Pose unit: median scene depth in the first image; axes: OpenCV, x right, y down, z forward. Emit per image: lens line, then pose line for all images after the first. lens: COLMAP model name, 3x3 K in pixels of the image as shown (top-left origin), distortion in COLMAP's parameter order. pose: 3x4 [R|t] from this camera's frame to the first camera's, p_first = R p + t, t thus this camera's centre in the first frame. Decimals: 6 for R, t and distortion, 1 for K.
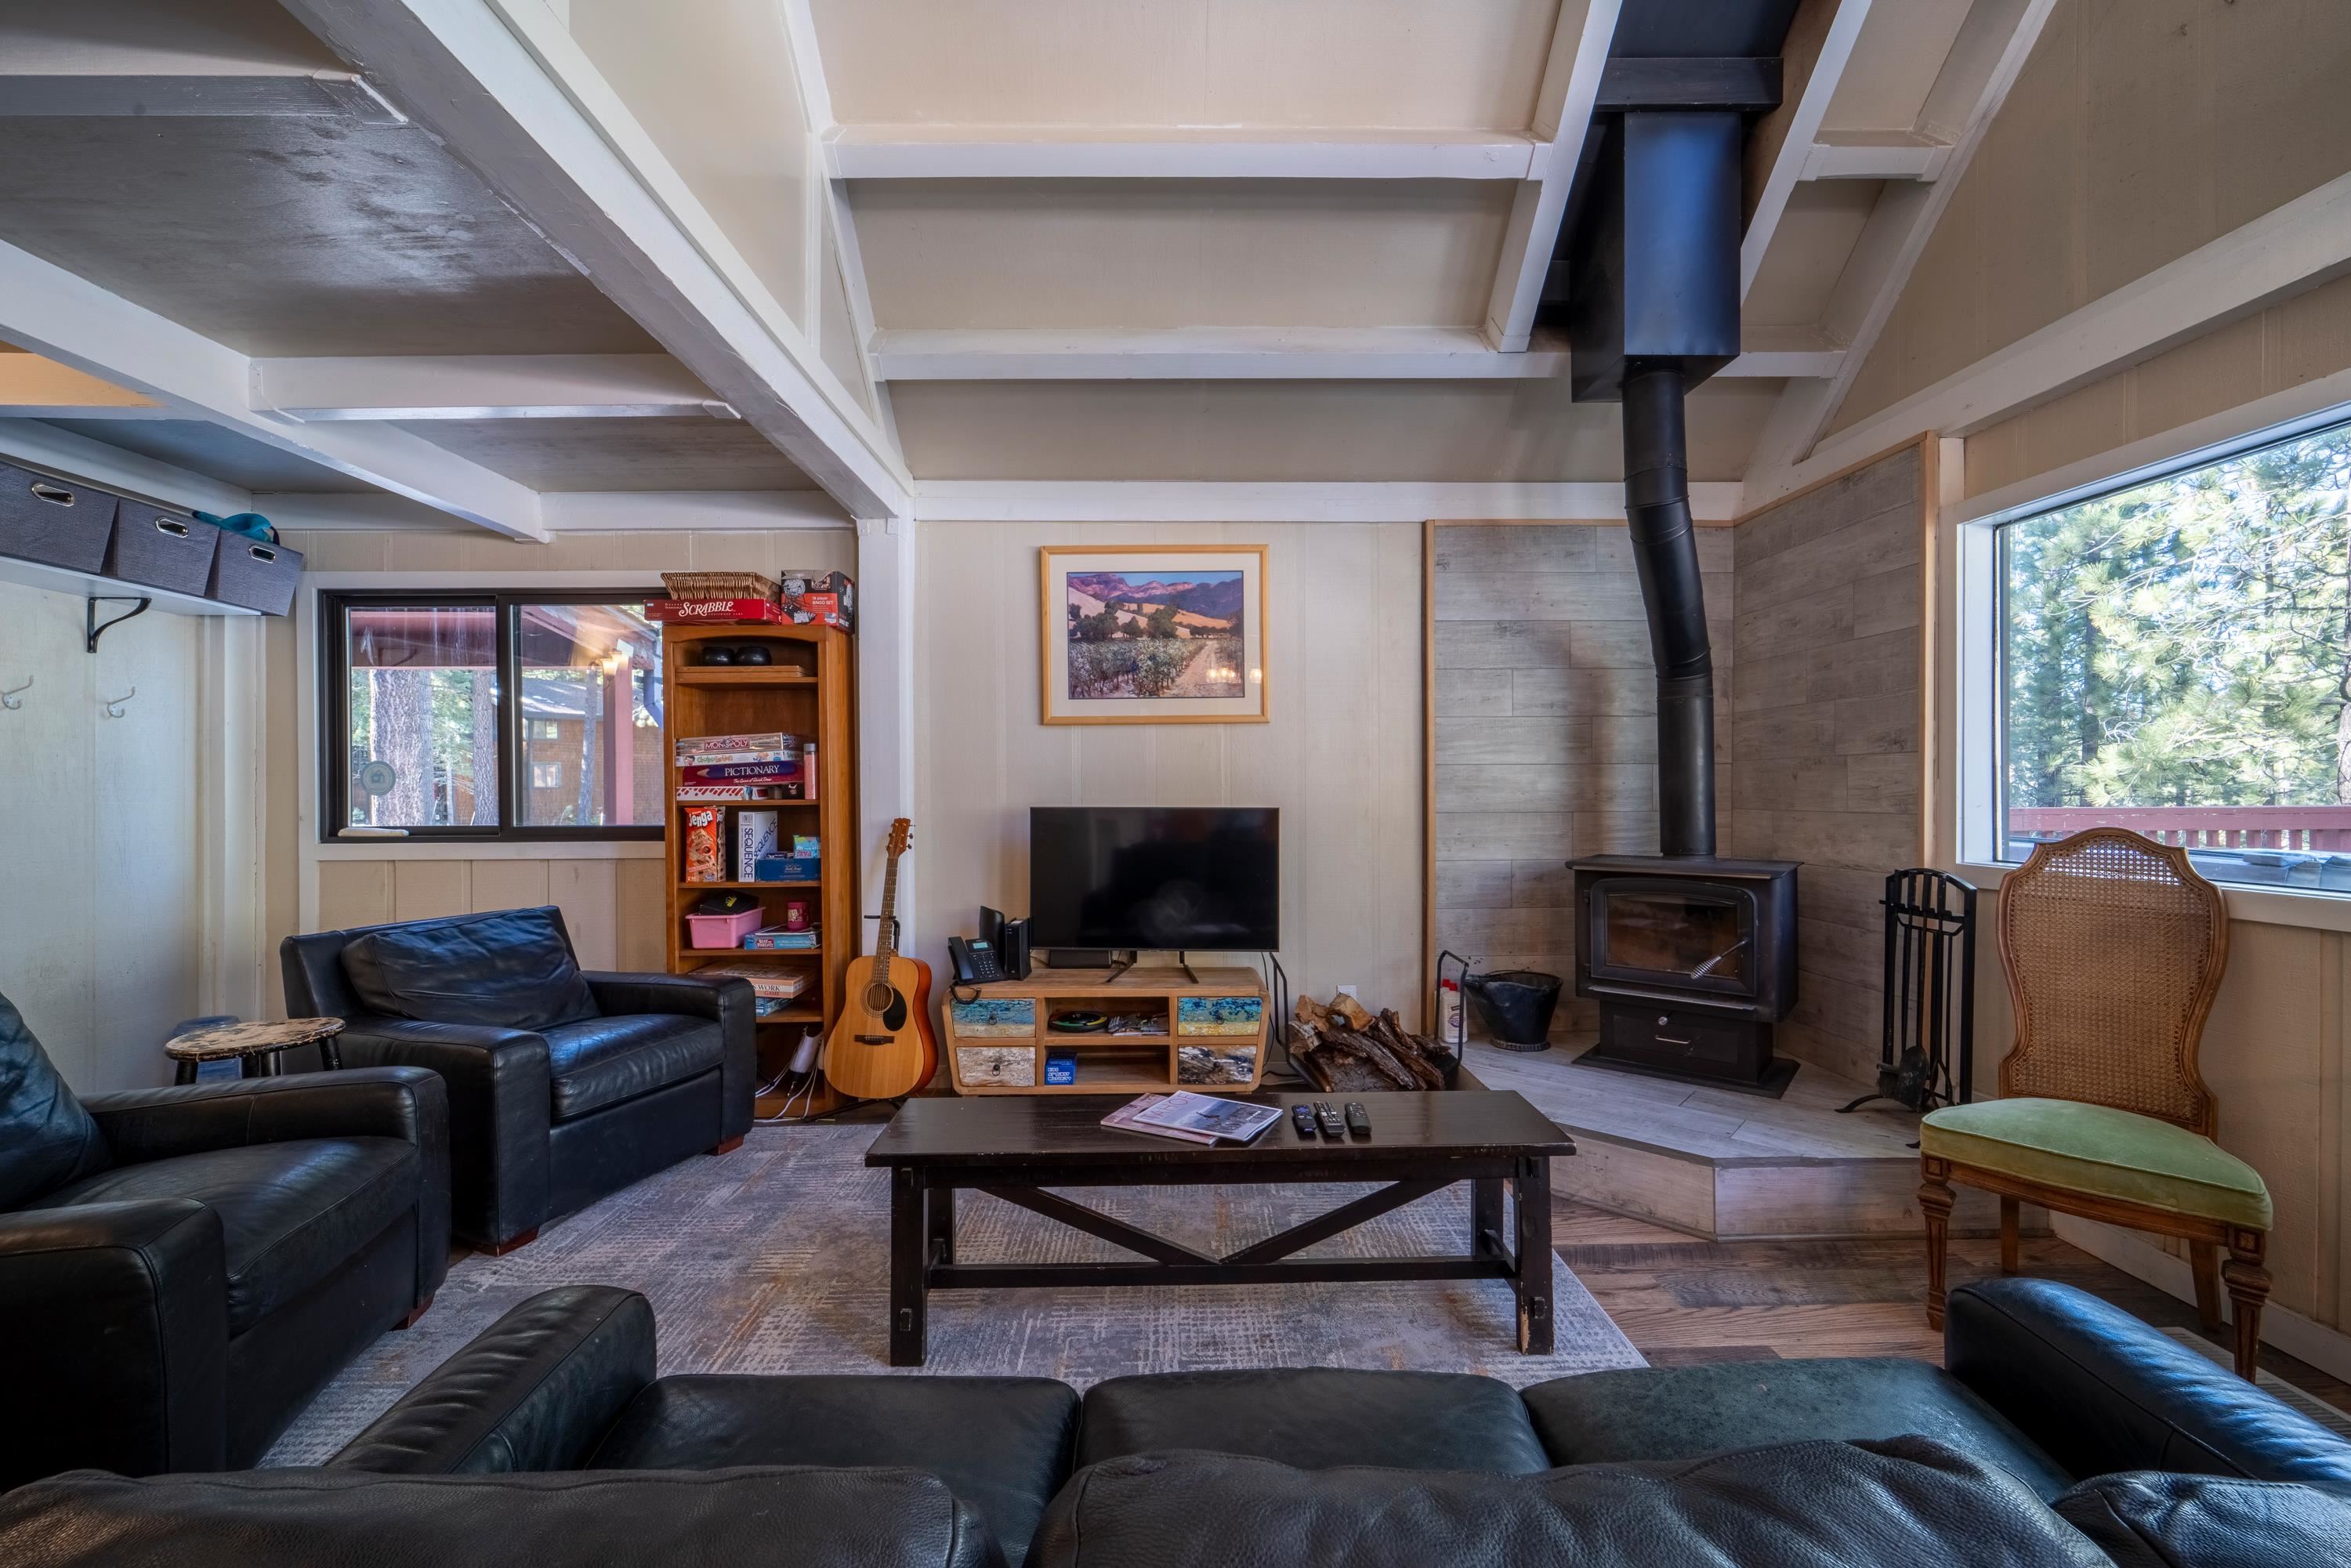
lens RADIAL K [[950.0, 0, 1180.8], [0, 950.0, 784.9], [0, 0, 1]] dist [-0.002937, -0.000284]
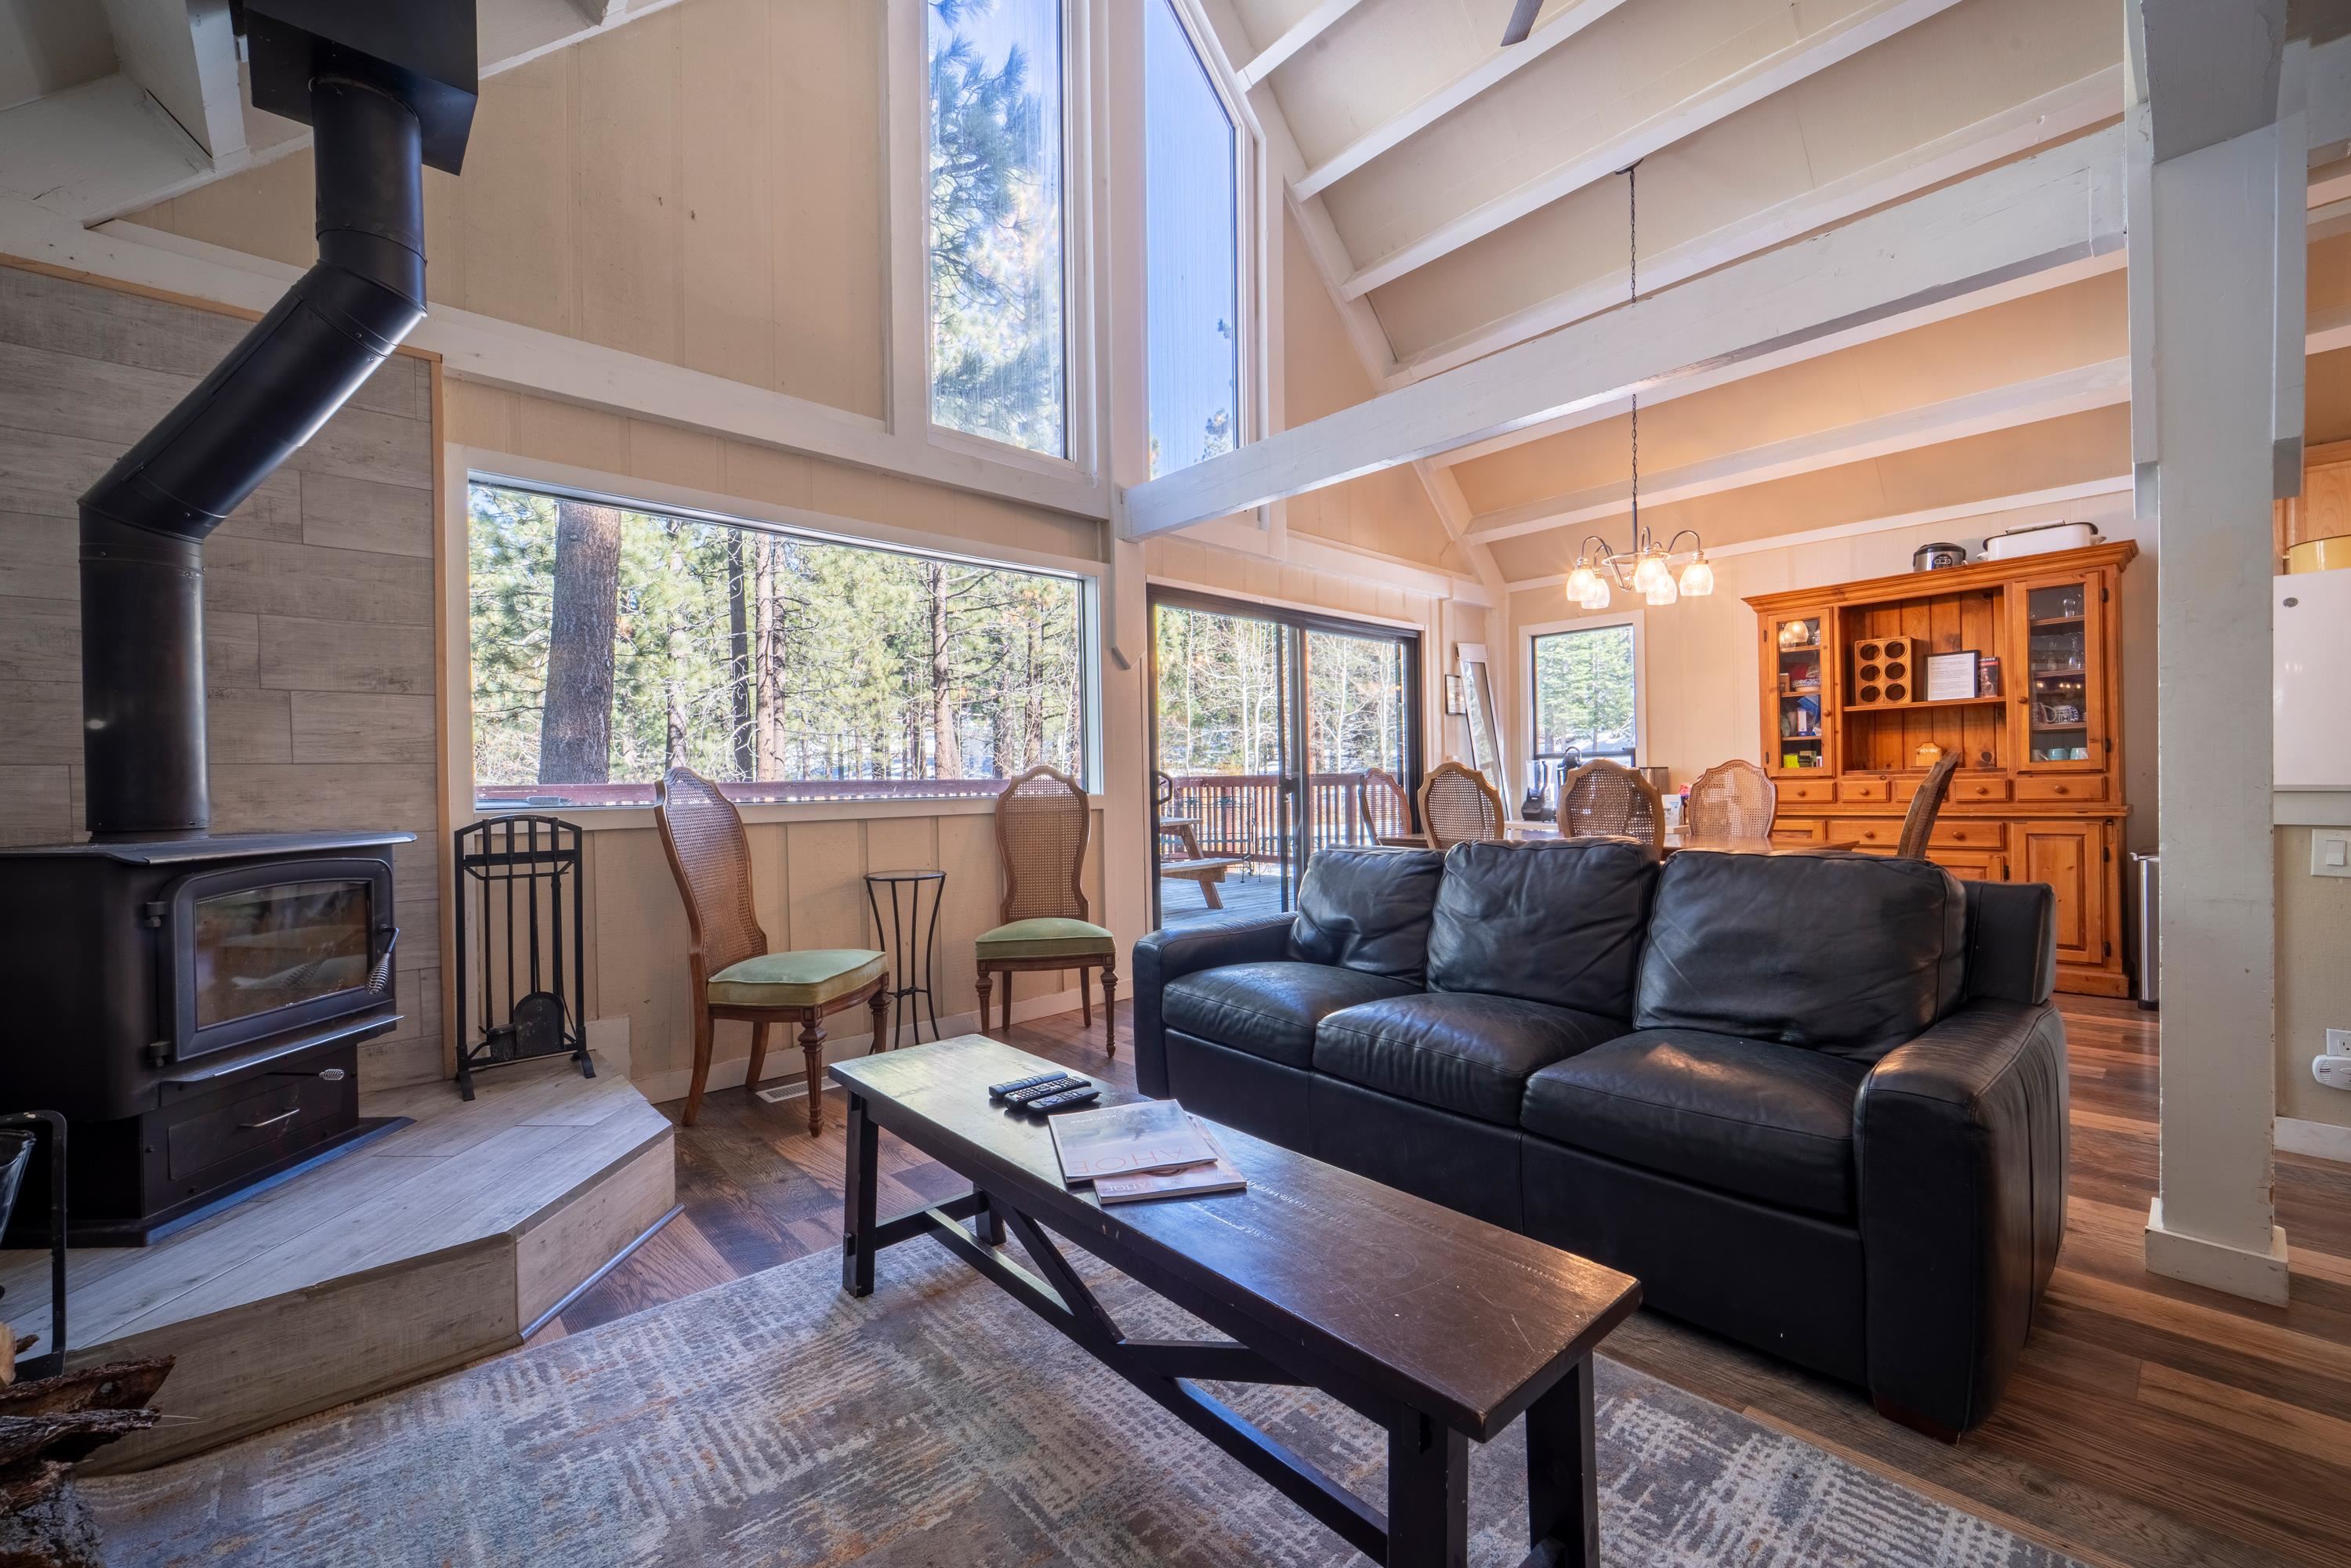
lens RADIAL K [[936.8, 0, 1175.5], [0, 936.8, 784.0], [0, 0, 1]] dist [-0.000620, -0.000148]
pose [[-0.649101, 0.014633, 0.760562, -0.339411], [0.021198, 0.999775, -0.001144, 0.060276], [-0.760407, 0.015380, -0.649264, 0.930663]]
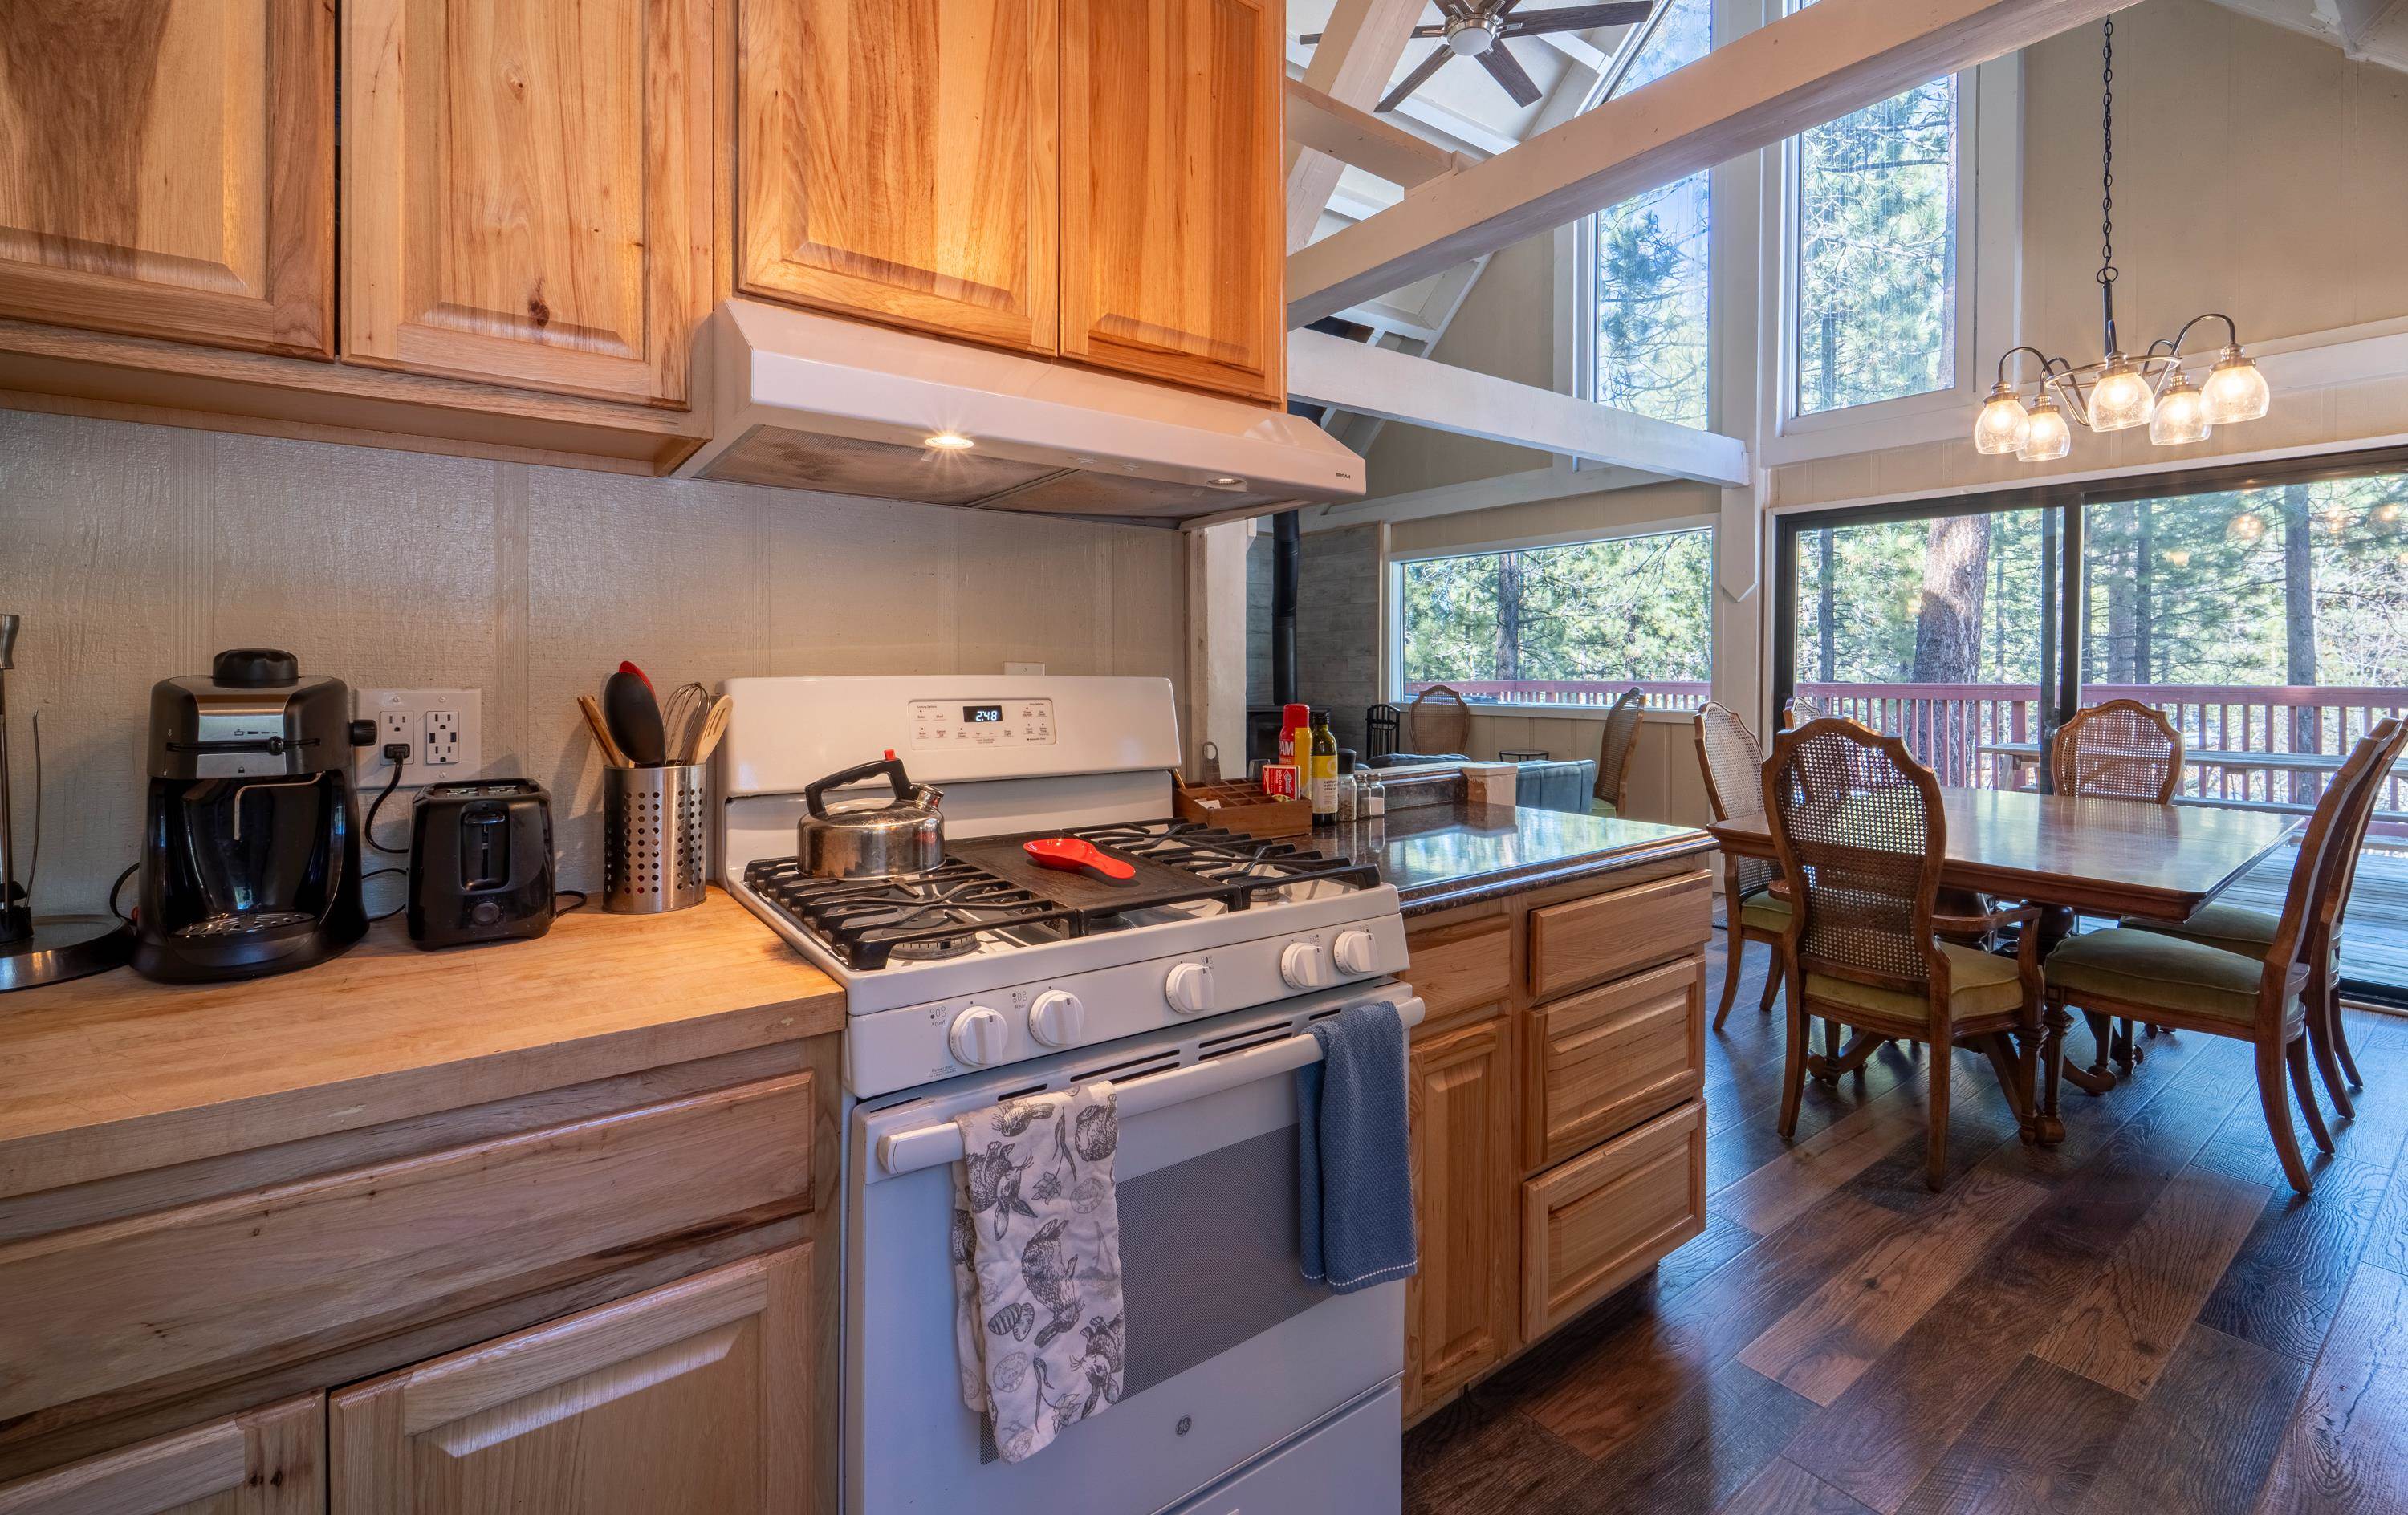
lens RADIAL K [[1028.0, 0, 1203.4], [0, 1028.0, 676.6], [0, 0, 1]] dist [0.000046, 0.000003]
pose [[0.822357, 0.003033, 0.568964, -0.909101], [-0.004497, 0.999989, 0.001170, 0.014353], [-0.568954, -0.003521, 0.822362, -0.754989]]
